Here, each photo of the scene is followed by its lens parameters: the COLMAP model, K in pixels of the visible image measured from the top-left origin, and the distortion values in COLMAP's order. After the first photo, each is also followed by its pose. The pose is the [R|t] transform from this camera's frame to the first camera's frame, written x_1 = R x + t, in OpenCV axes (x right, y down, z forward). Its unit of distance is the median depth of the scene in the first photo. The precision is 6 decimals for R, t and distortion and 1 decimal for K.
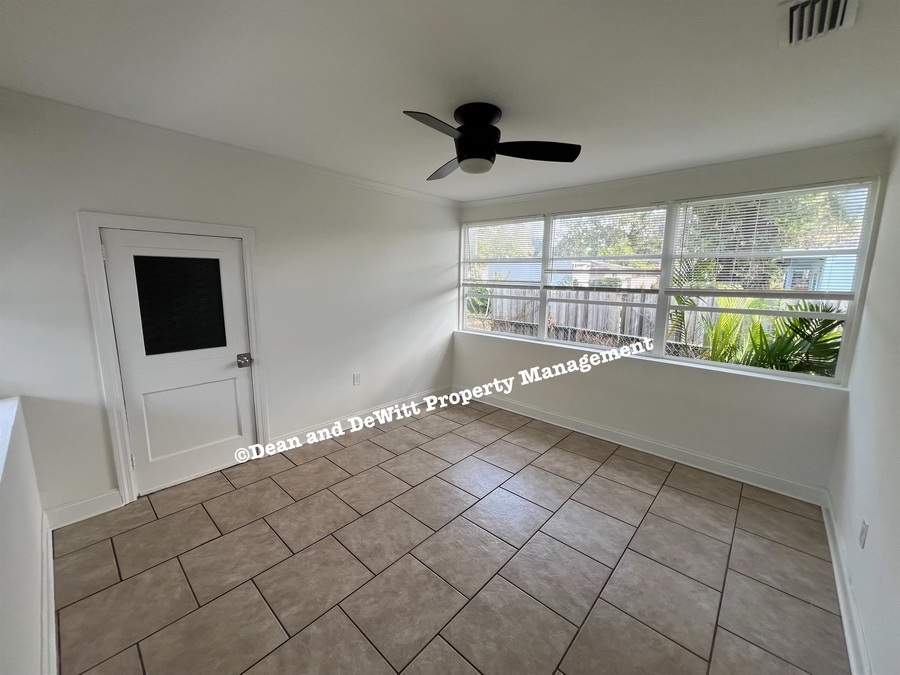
lens RADIAL K [[361.0, 0, 448.9], [0, 361.0, 336.2], [0, 0, 1]] dist [-0.002972, -0.000126]
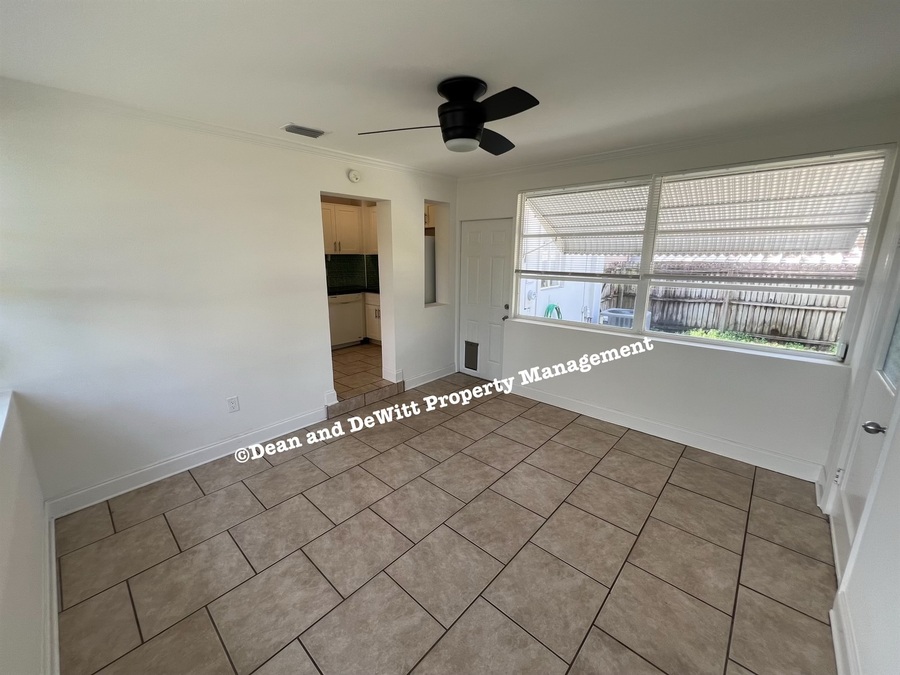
lens RADIAL K [[361.0, 0, 453.0], [0, 361.0, 334.6], [0, 0, 1]] dist [-0.002972, -0.000126]
pose [[-0.999877, -0.011884, -0.010283, 0.081657], [-0.014899, 0.924970, 0.379749, -0.296701], [0.004998, 0.379855, -0.925032, 1.682937]]
